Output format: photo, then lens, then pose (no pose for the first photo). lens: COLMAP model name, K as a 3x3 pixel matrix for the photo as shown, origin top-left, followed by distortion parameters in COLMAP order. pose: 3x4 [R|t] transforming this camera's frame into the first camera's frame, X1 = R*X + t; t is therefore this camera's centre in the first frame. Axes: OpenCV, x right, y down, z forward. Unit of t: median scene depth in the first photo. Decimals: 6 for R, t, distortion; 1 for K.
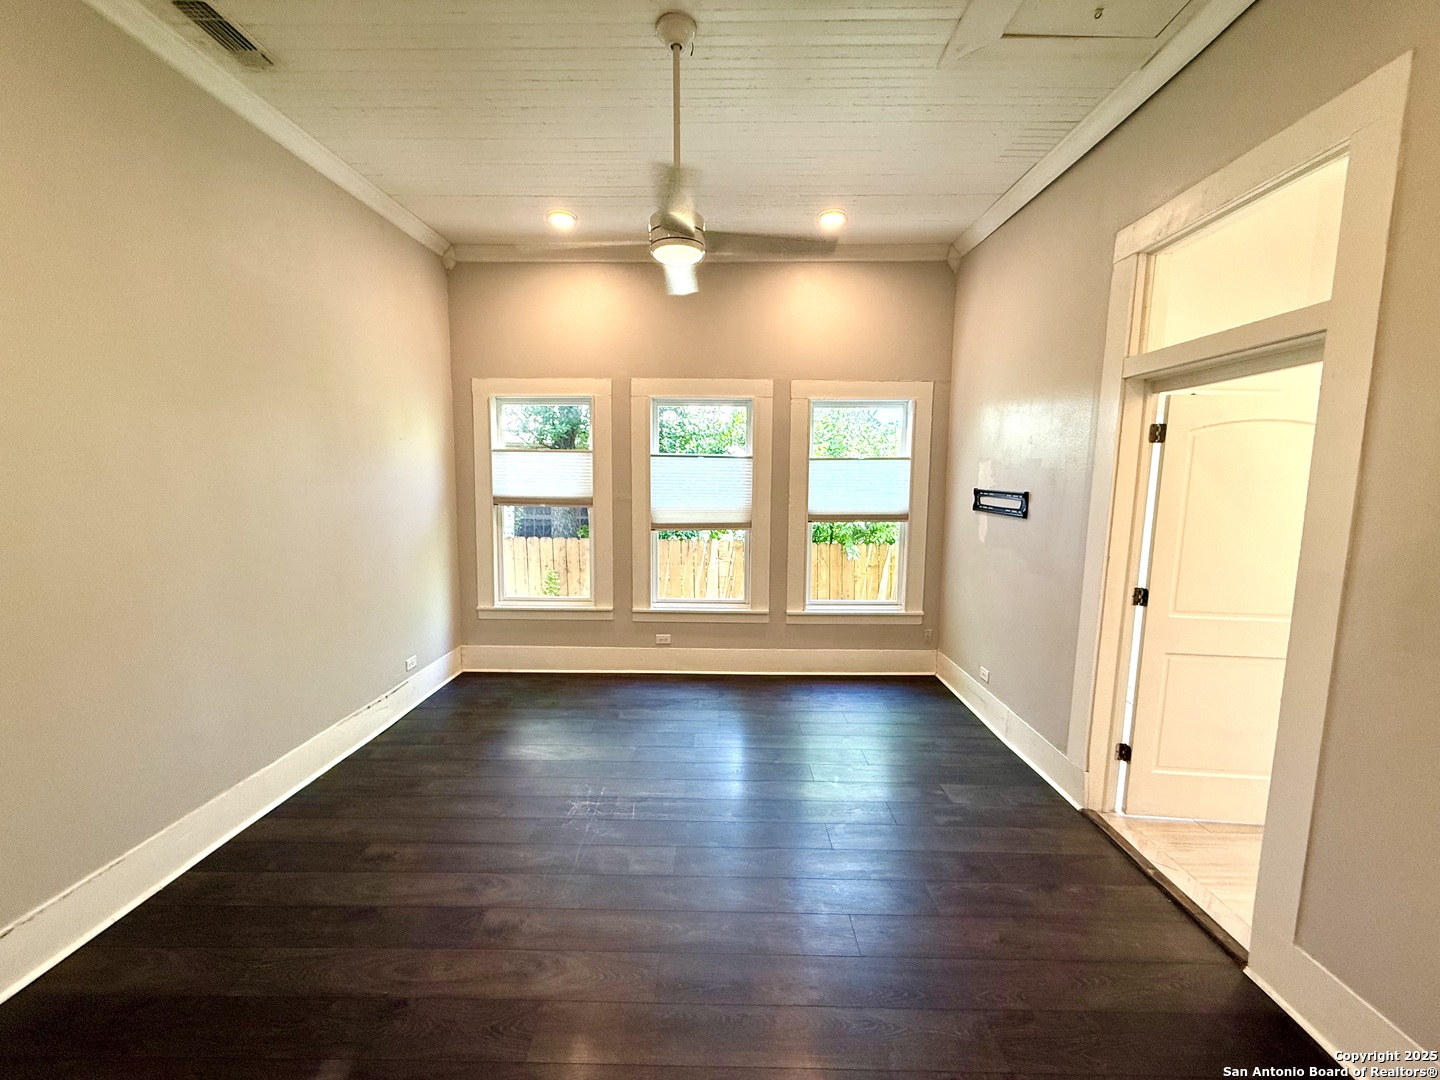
lens RADIAL K [[574.4, 0, 717.8], [0, 574.4, 541.1], [0, 0, 1]] dist [0.003938, -0.000733]
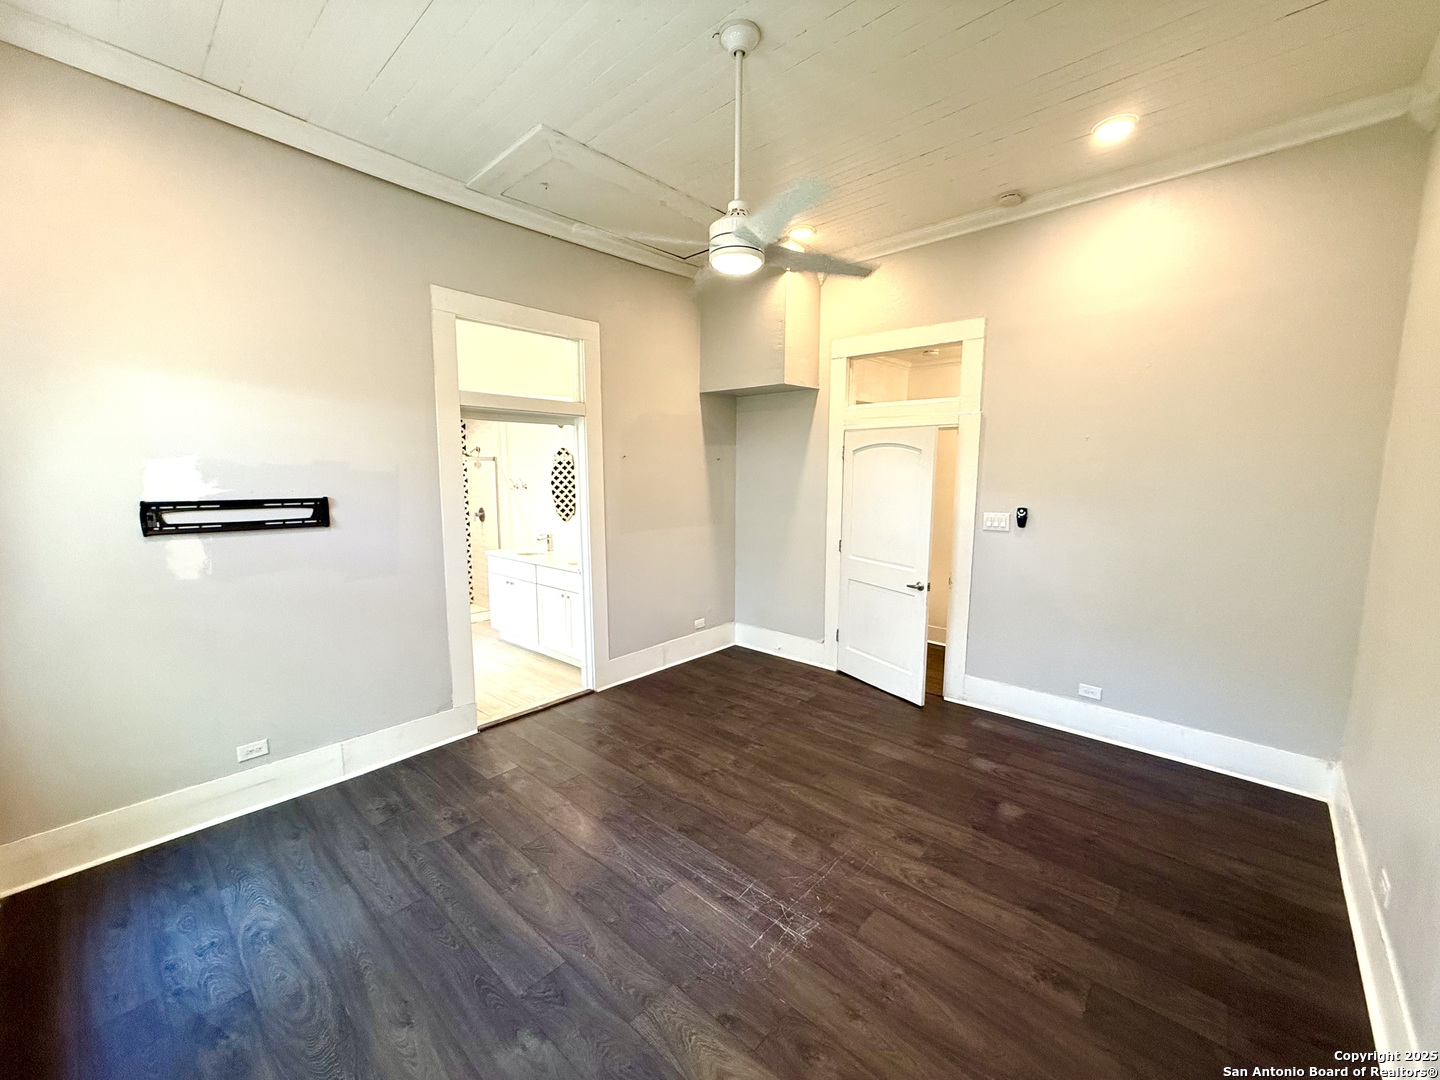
lens RADIAL K [[574.4, 0, 715.3], [0, 574.4, 541.7], [0, 0, 1]] dist [0.003938, -0.000733]
pose [[-0.747009, -0.091434, 0.658497, -0.654256], [0.070218, 0.974106, 0.214914, -0.216847], [-0.661096, 0.206781, -0.721245, 1.627035]]
